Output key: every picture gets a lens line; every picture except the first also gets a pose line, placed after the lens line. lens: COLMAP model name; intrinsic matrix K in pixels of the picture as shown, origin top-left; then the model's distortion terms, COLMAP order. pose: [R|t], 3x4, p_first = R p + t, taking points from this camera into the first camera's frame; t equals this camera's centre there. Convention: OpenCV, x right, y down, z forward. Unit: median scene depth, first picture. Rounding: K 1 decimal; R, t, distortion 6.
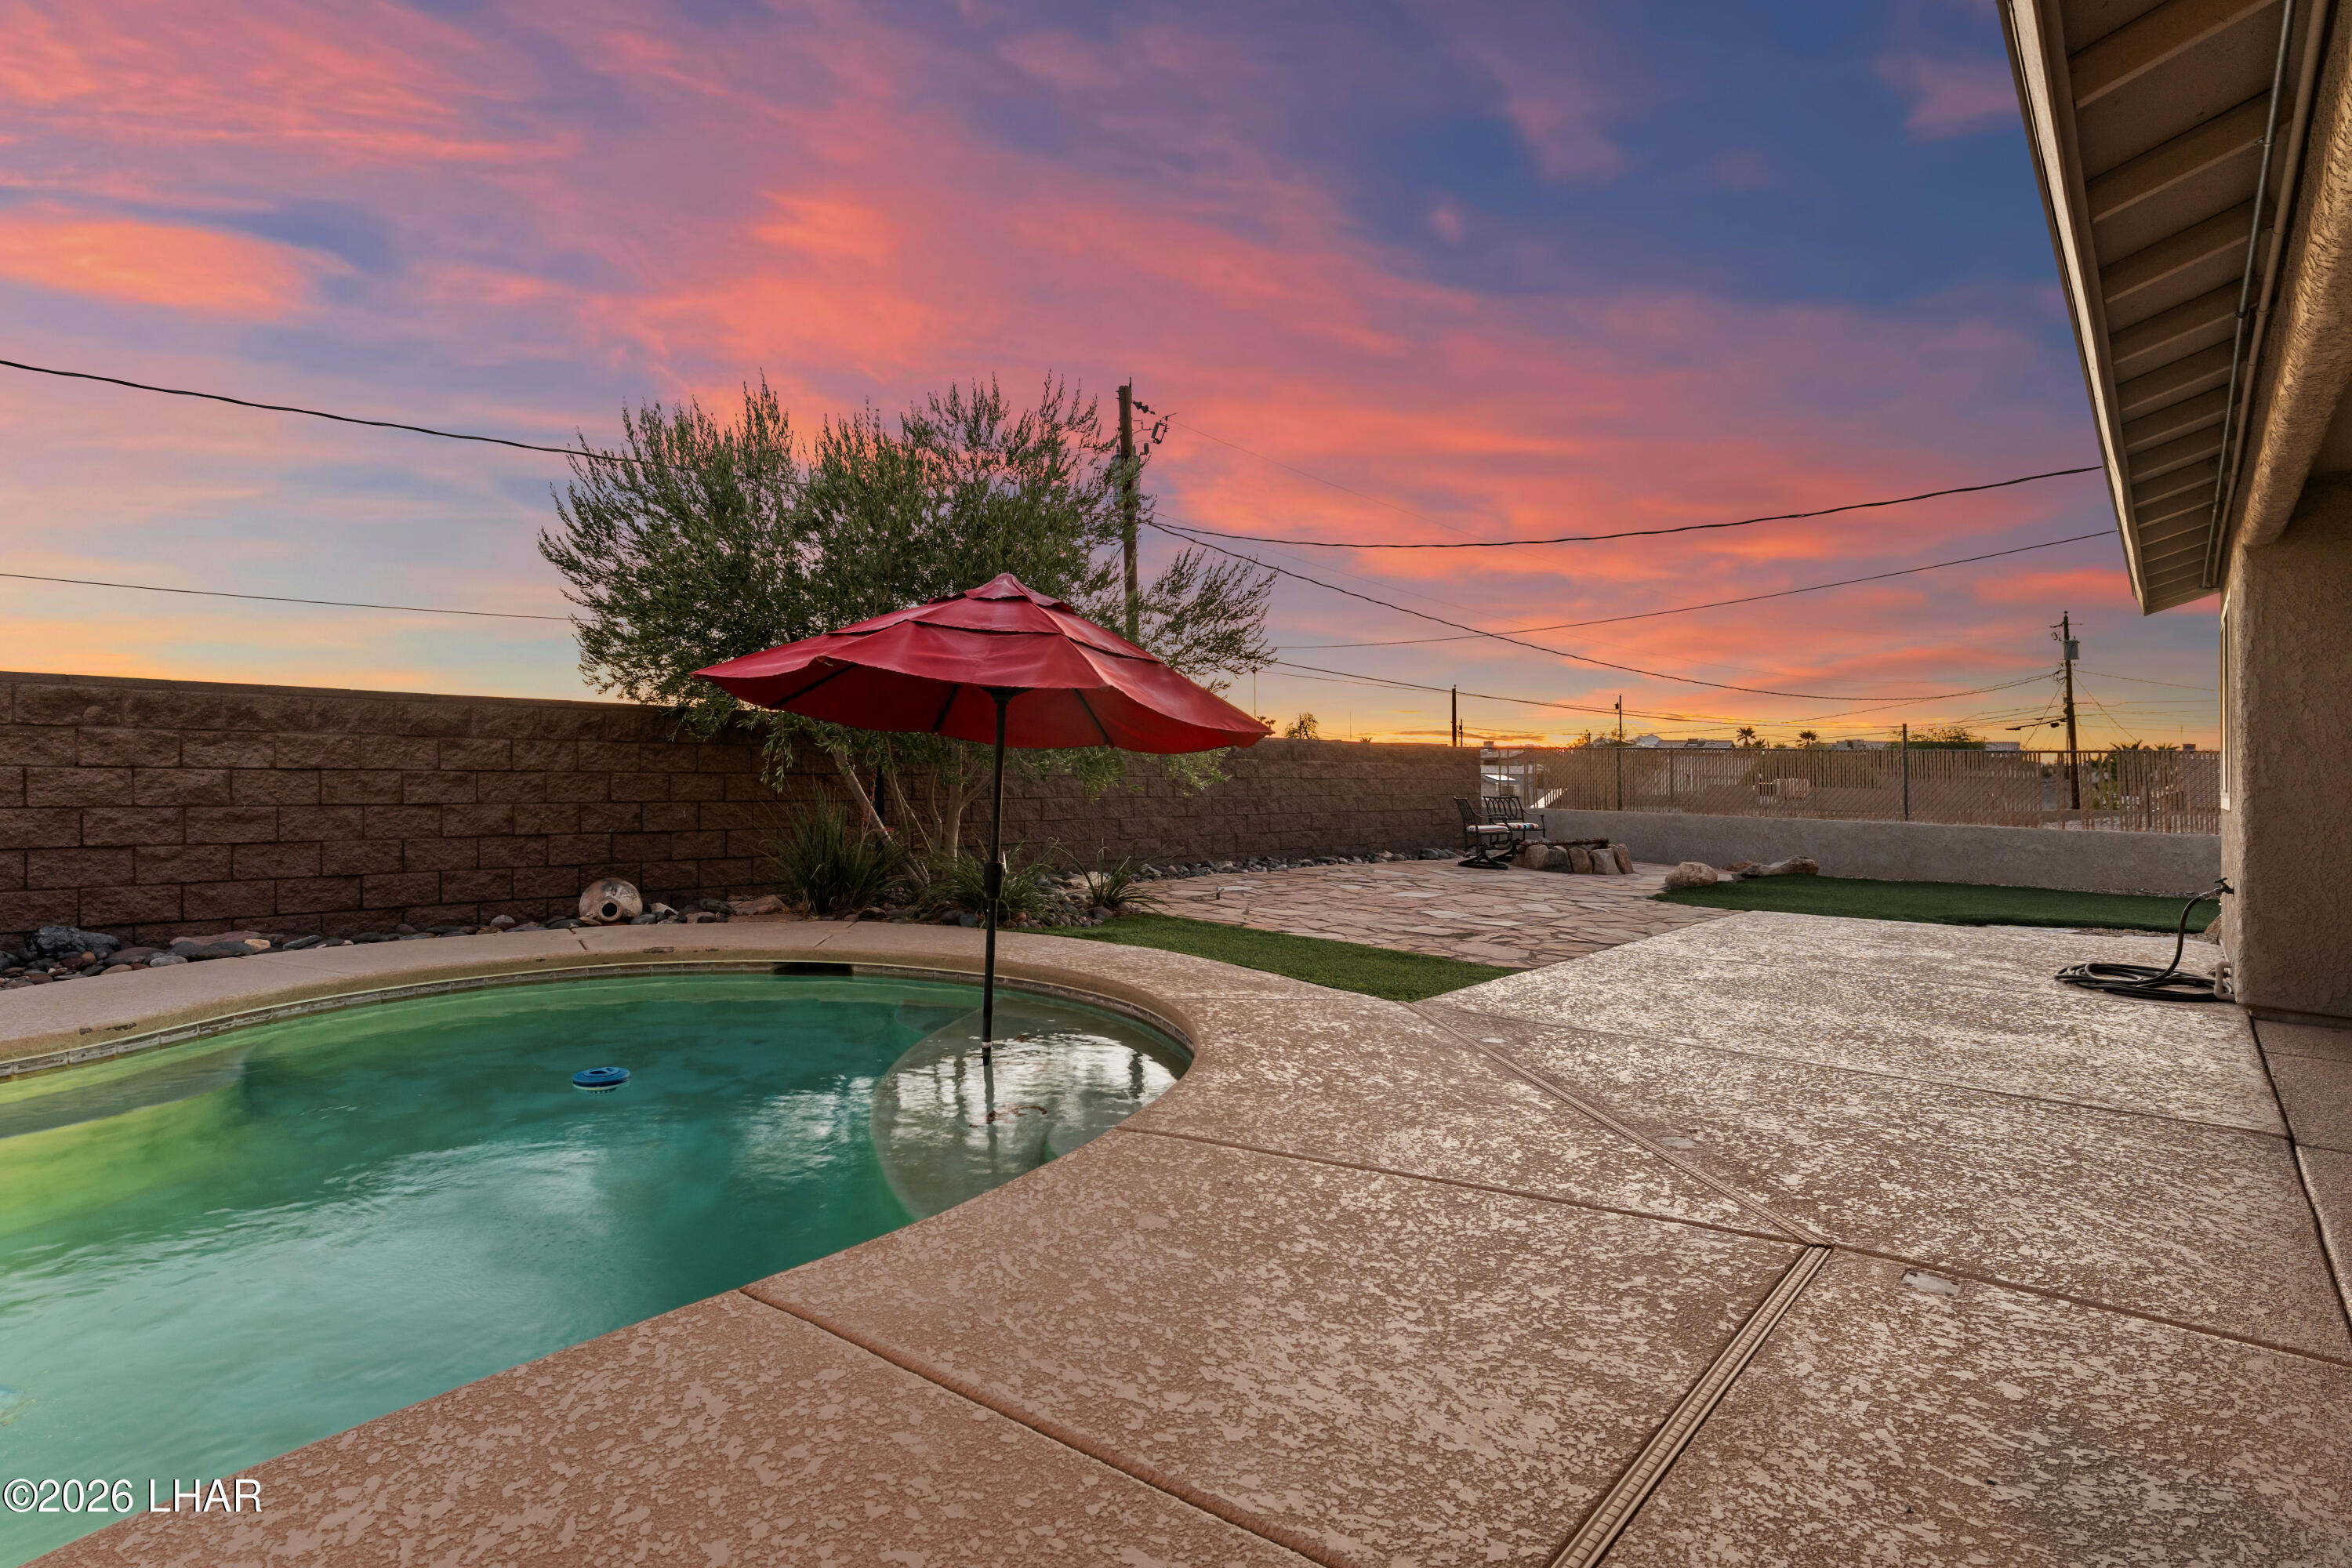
lens RADIAL K [[1149.3, 0, 1164.7], [0, 1149.3, 780.7], [0, 0, 1]] dist [-0.000205, -0.000278]
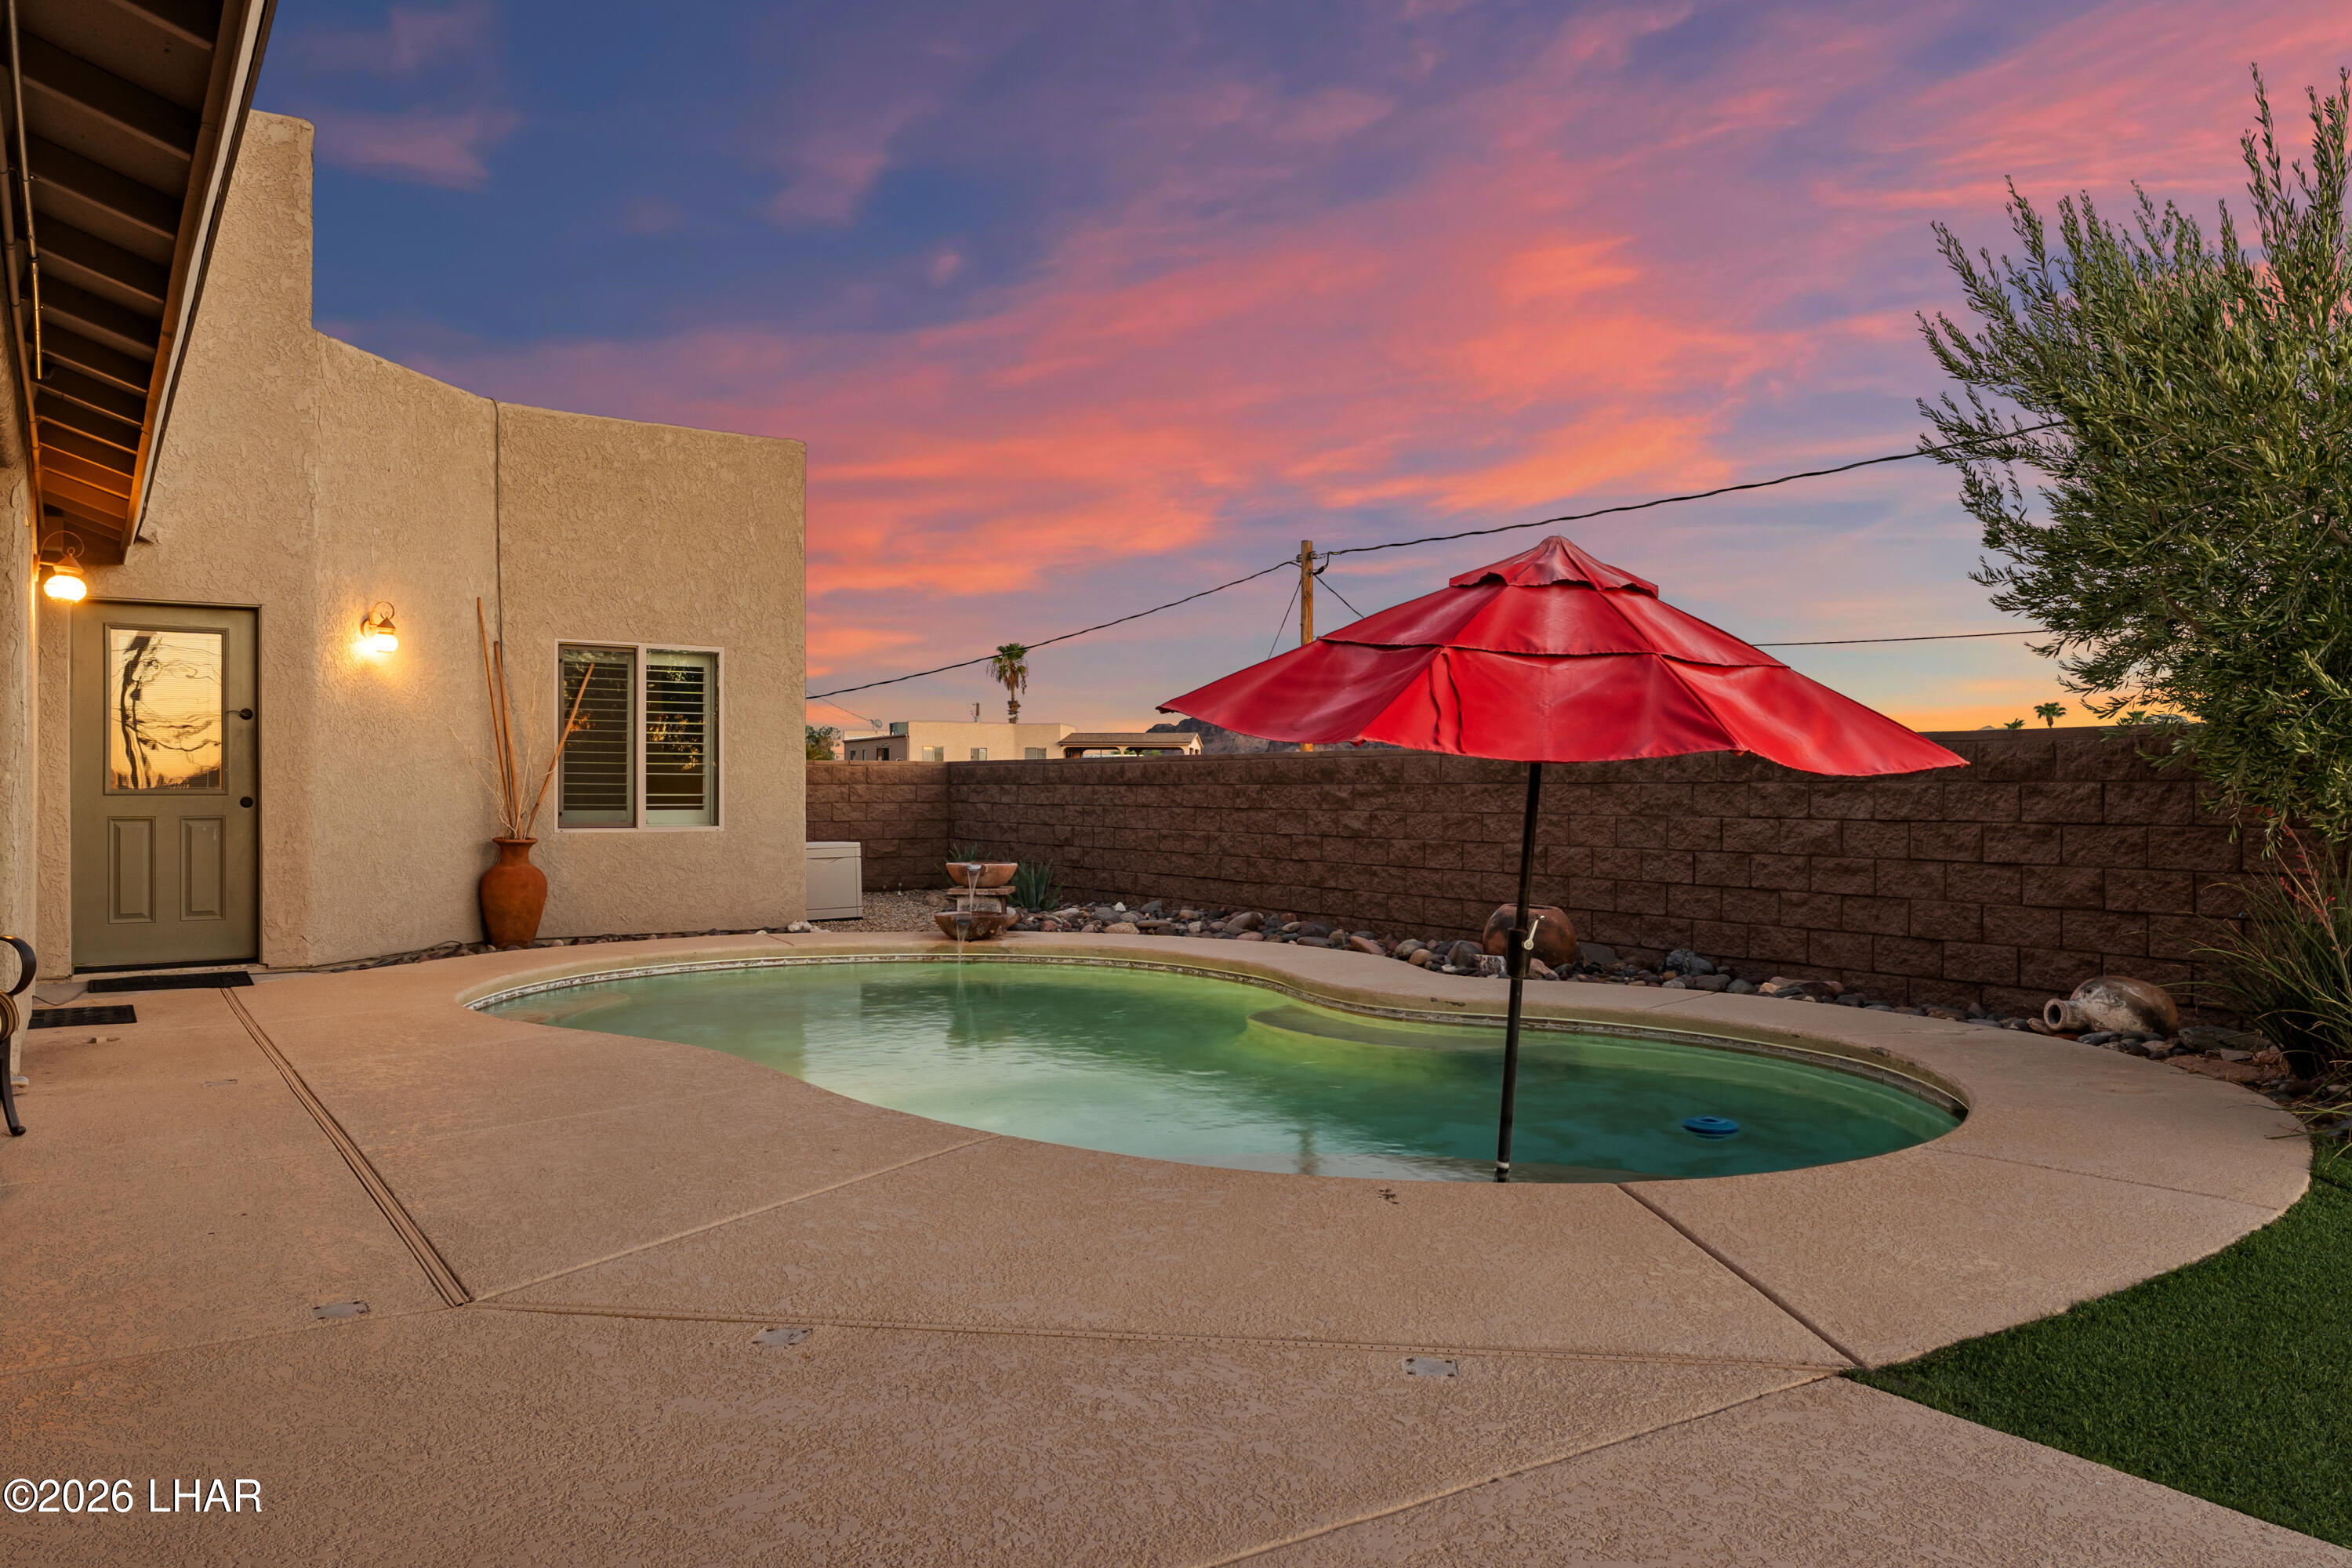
lens RADIAL K [[1641.7, 0, 1173.4], [0, 1641.7, 789.7], [0, 0, 1]] dist [0.005653, 0.000182]
pose [[-0.256063, -0.024133, -0.966359, 0.708998], [-0.023429, 0.999550, -0.018753, 0.003788], [0.966376, 0.017838, -0.256513, 0.781986]]
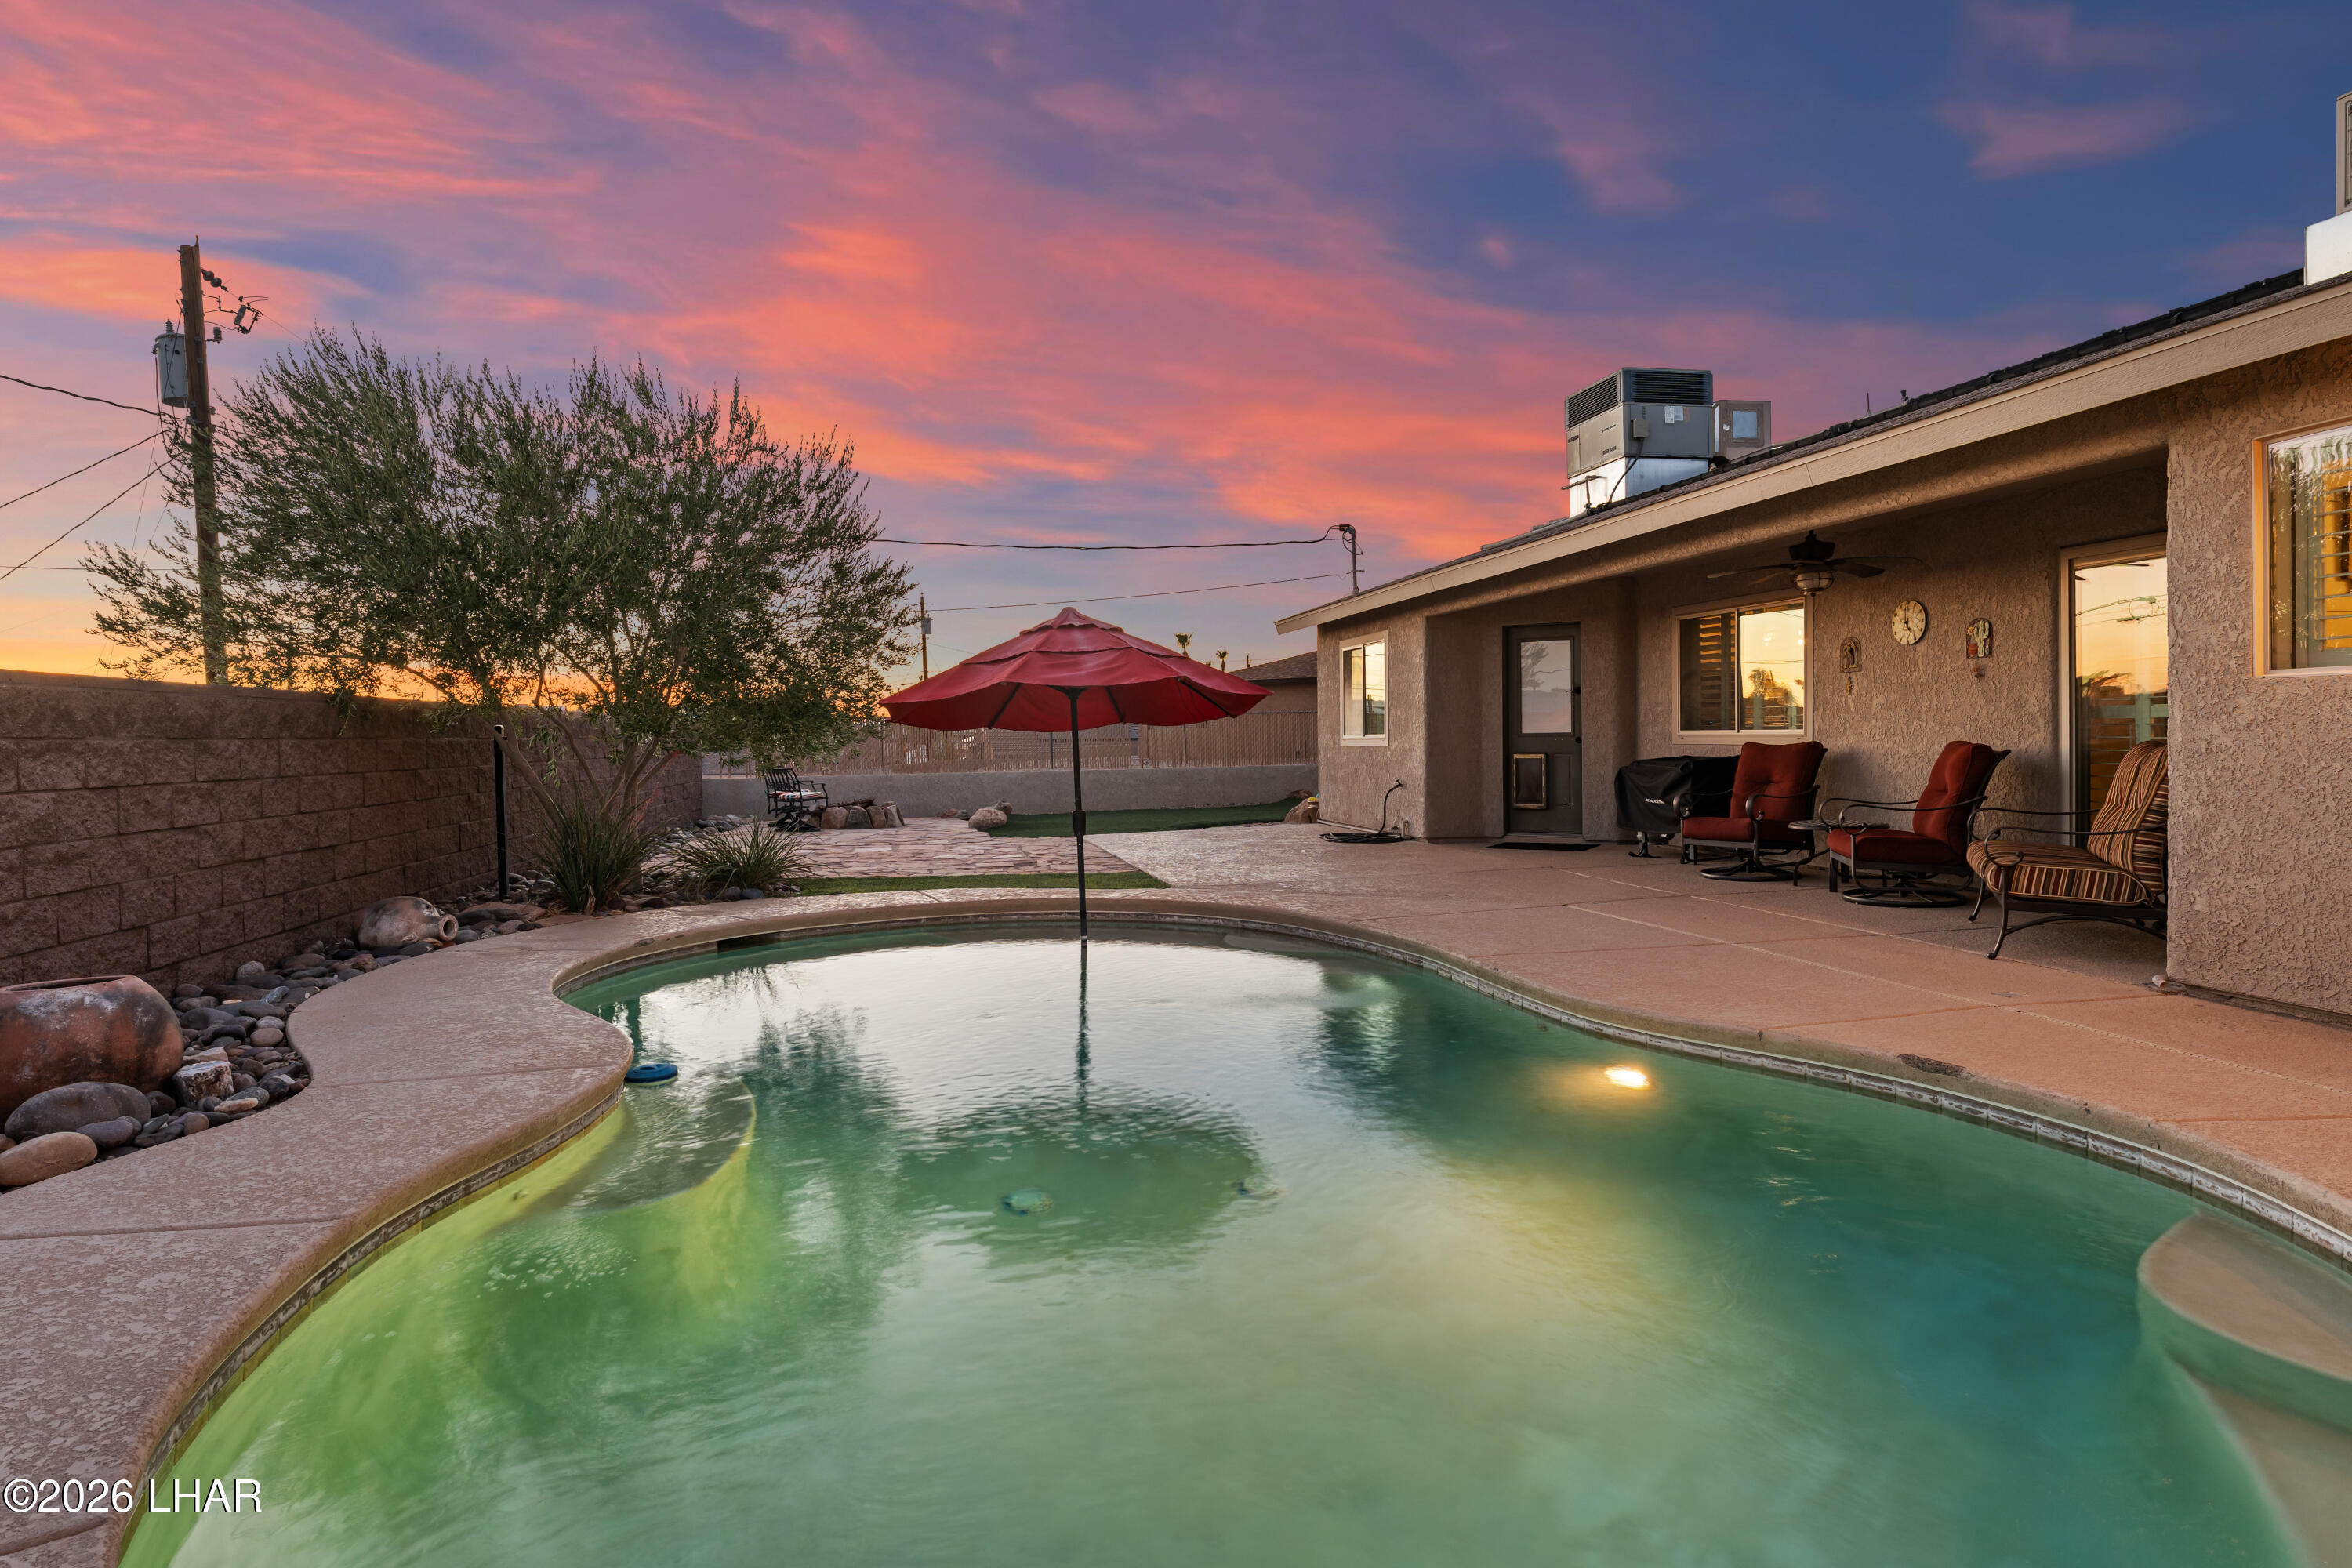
lens RADIAL K [[1321.7, 0, 1170.3], [0, 1321.7, 705.7], [0, 0, 1]] dist [0.025876, 0.000770]
pose [[0.611093, -0.013466, 0.791444, -1.027458], [0.040014, 0.999102, -0.013897, -0.023596], [-0.790547, 0.040161, 0.611083, -0.078098]]
